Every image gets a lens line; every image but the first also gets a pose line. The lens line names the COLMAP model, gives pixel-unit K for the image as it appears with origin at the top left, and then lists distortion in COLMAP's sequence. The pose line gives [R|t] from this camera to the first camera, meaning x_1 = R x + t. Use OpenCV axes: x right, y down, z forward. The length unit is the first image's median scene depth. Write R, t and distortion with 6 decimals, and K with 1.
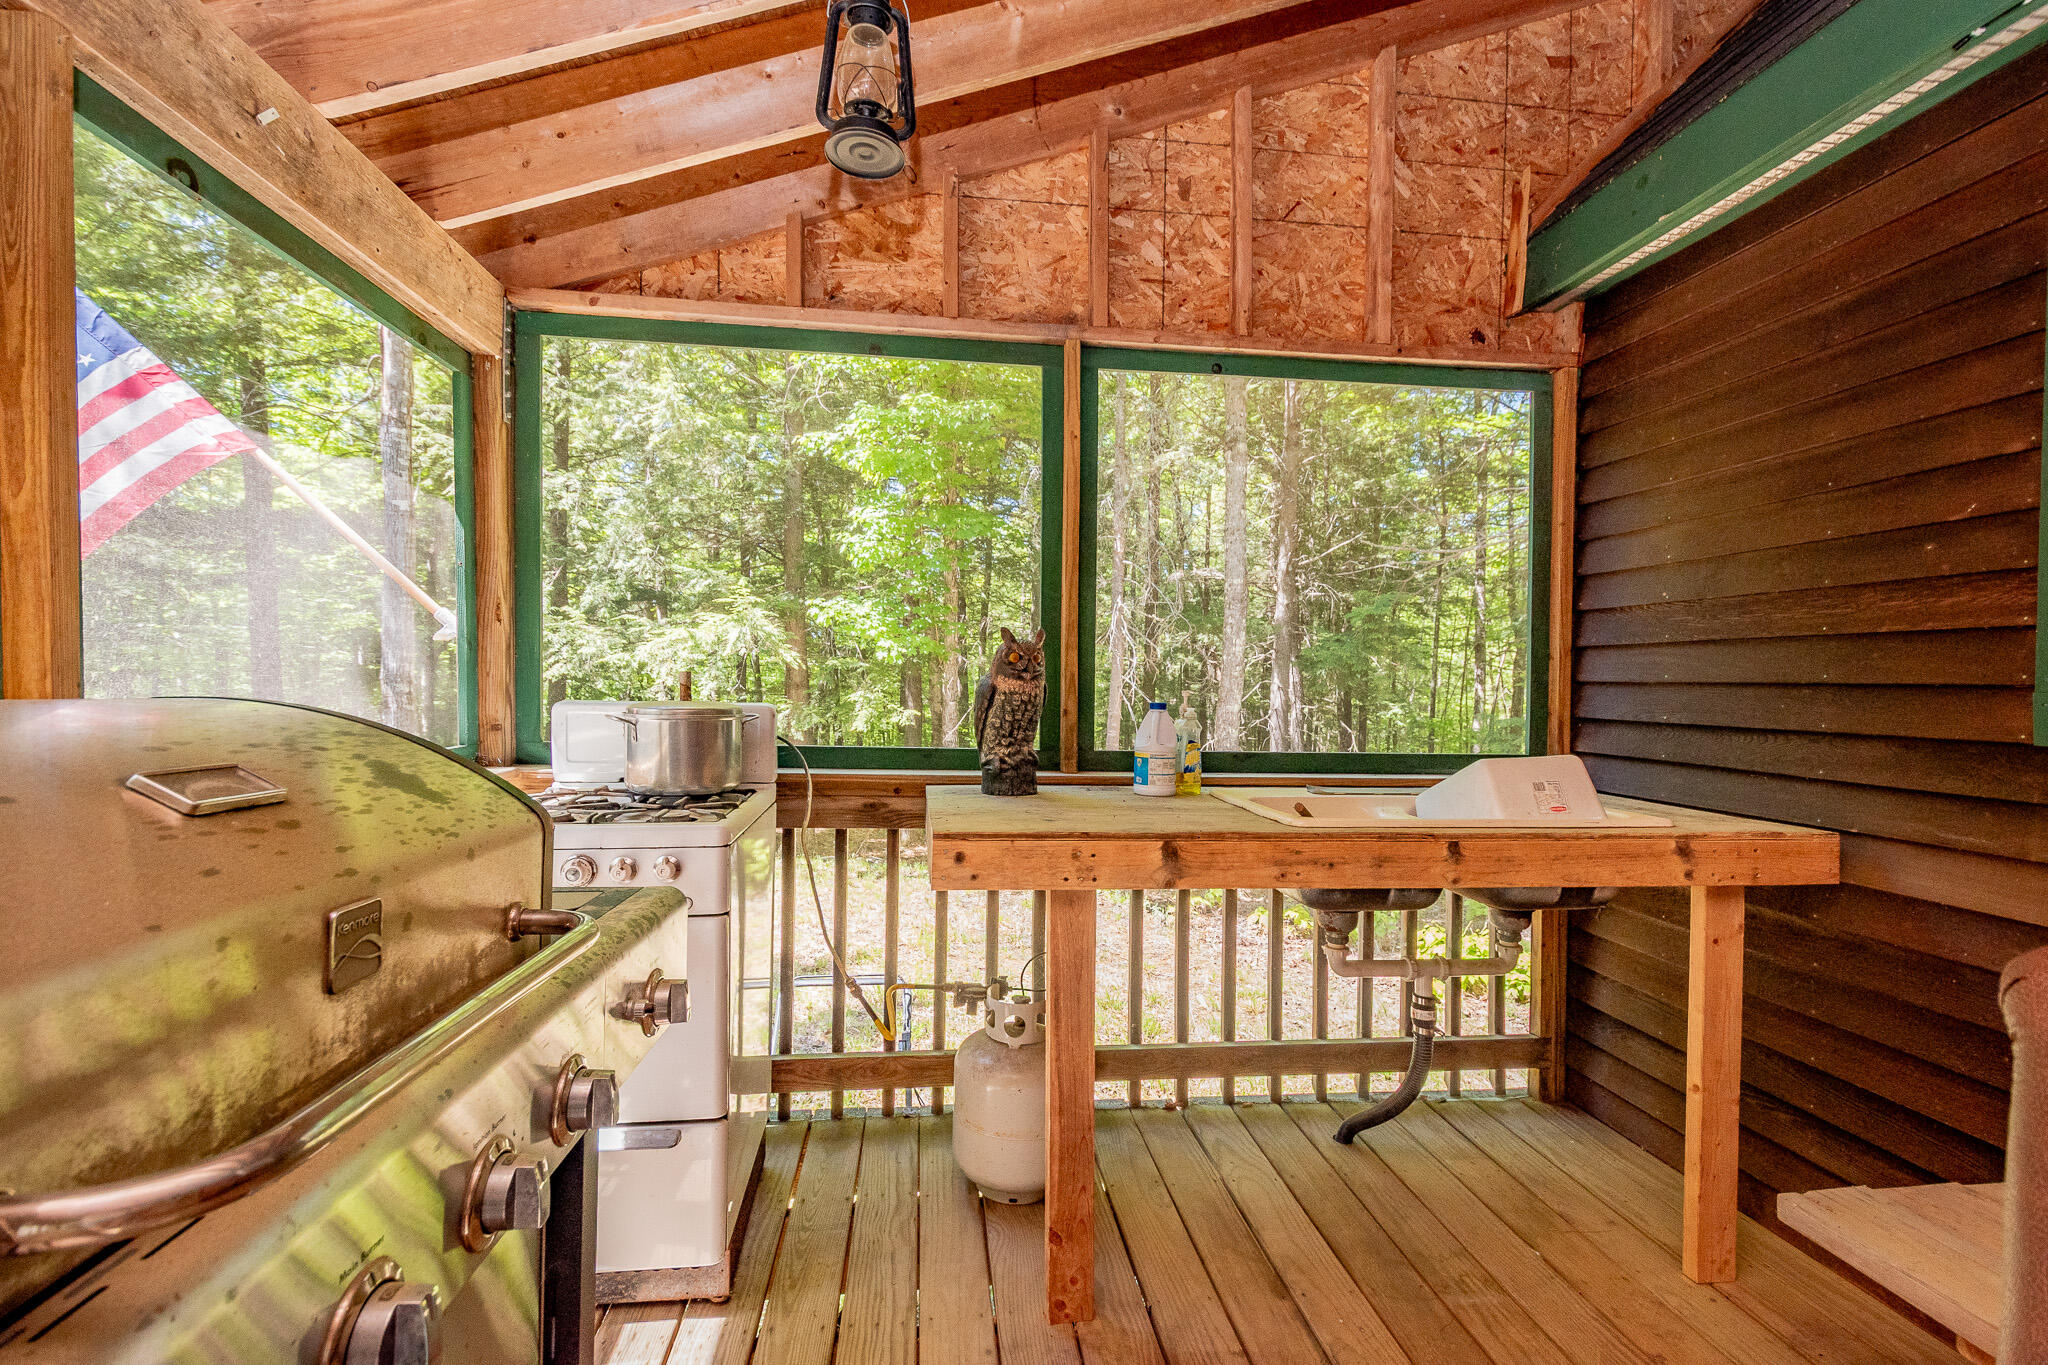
lens RADIAL K [[931.3, 0, 1034.3], [0, 931.3, 684.6], [0, 0, 1]] dist [0.027571, -0.010937]
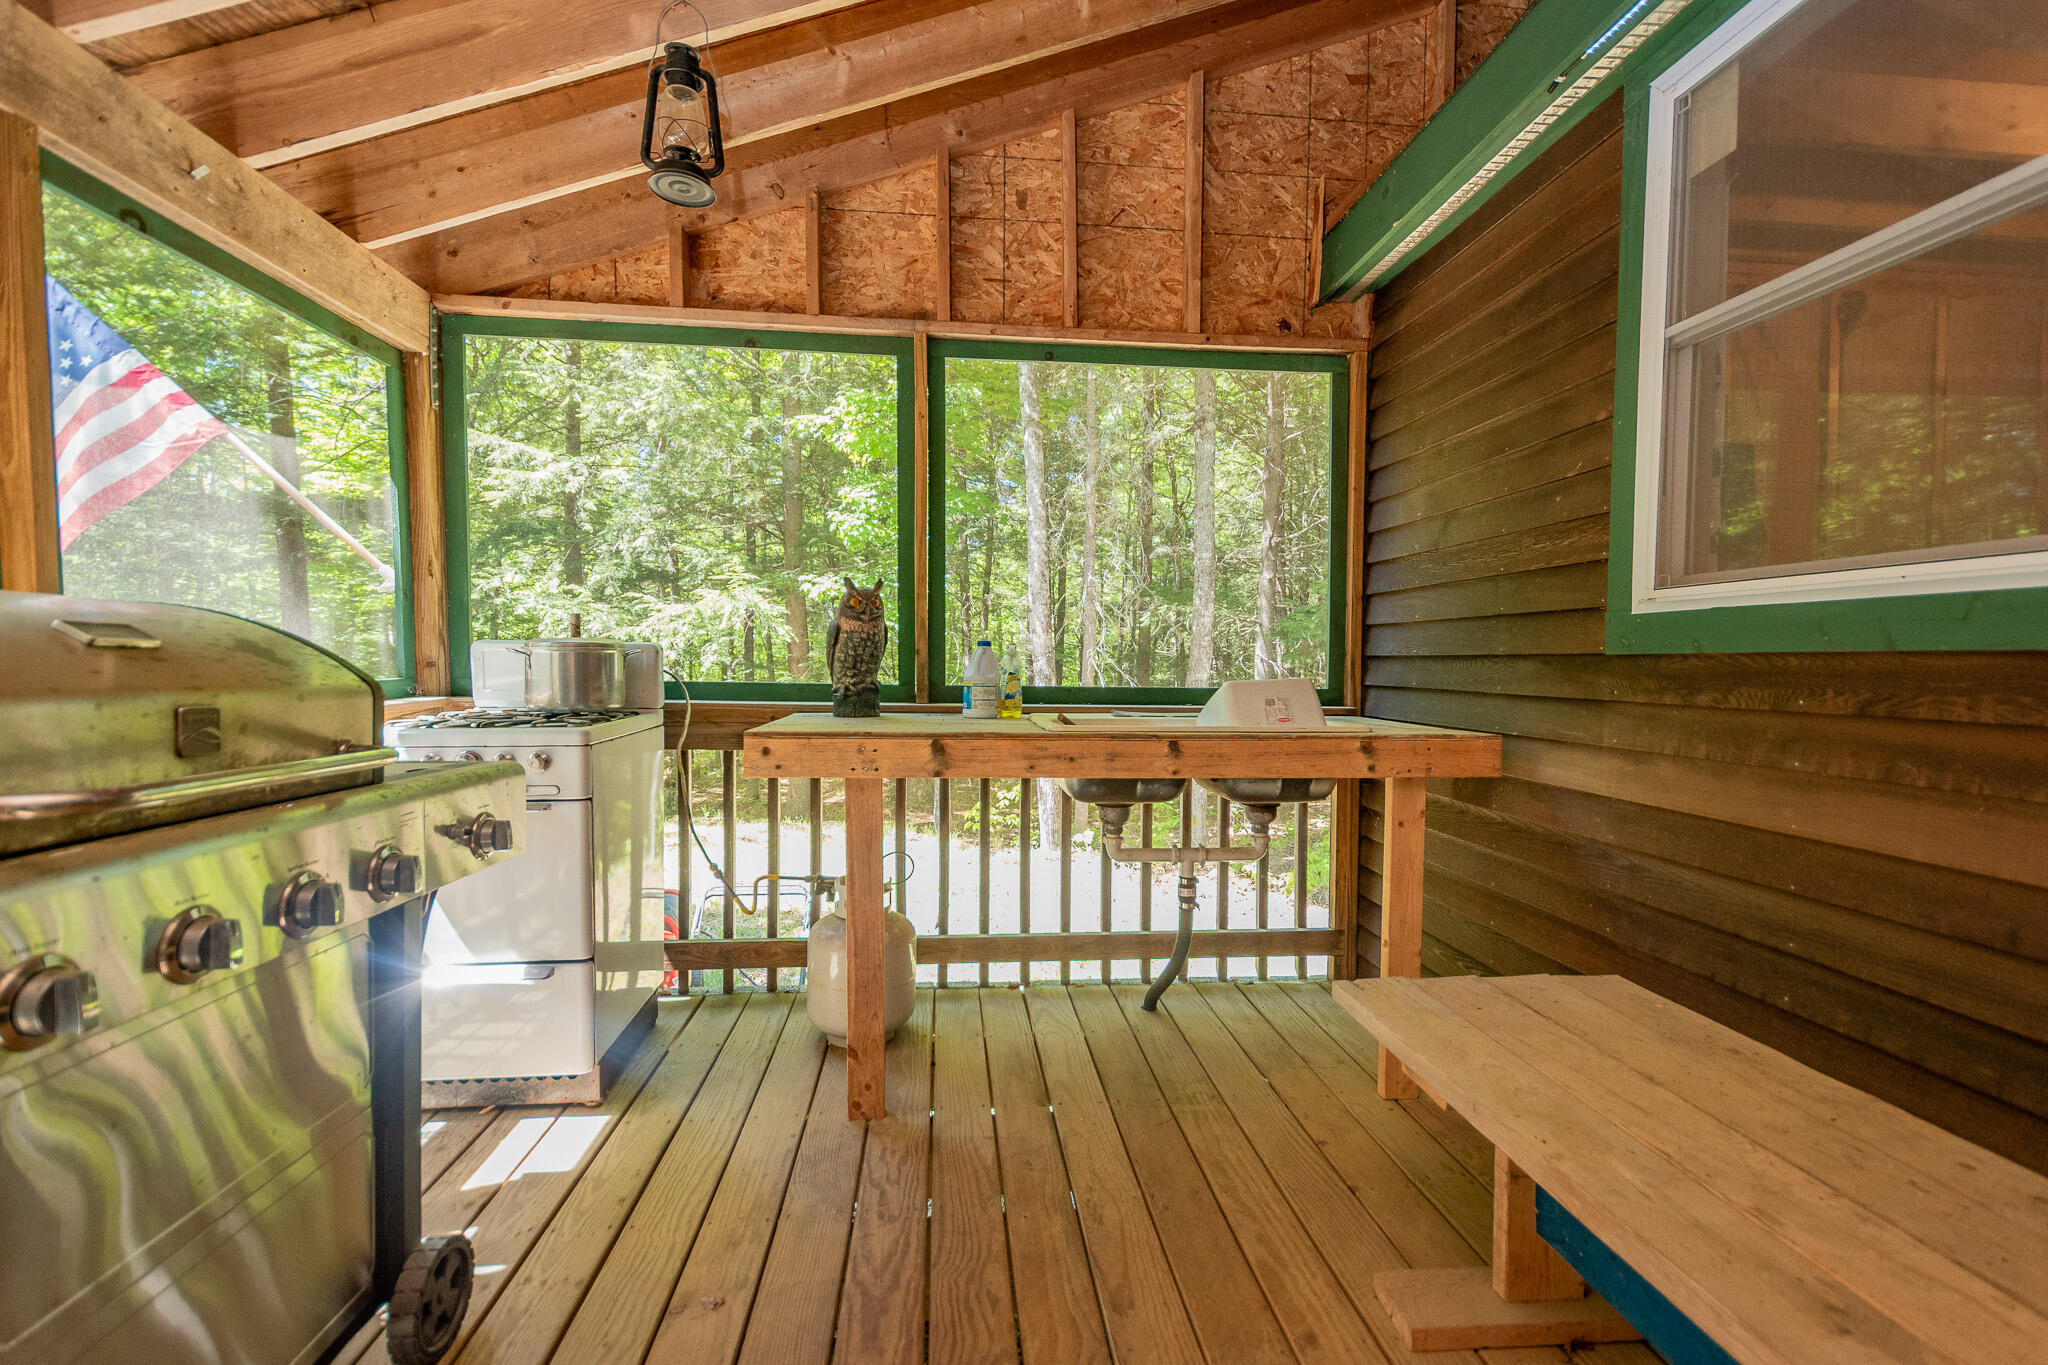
lens RADIAL K [[907.2, 0, 1024.0], [0, 907.2, 682.5], [0, 0, 1]] dist [0.029359, -0.010723]
pose [[0.999775, -0.005939, -0.020355, 0.193570], [0.006409, 0.999712, 0.023124, 0.042870], [0.020212, -0.023249, 0.999525, -0.146984]]
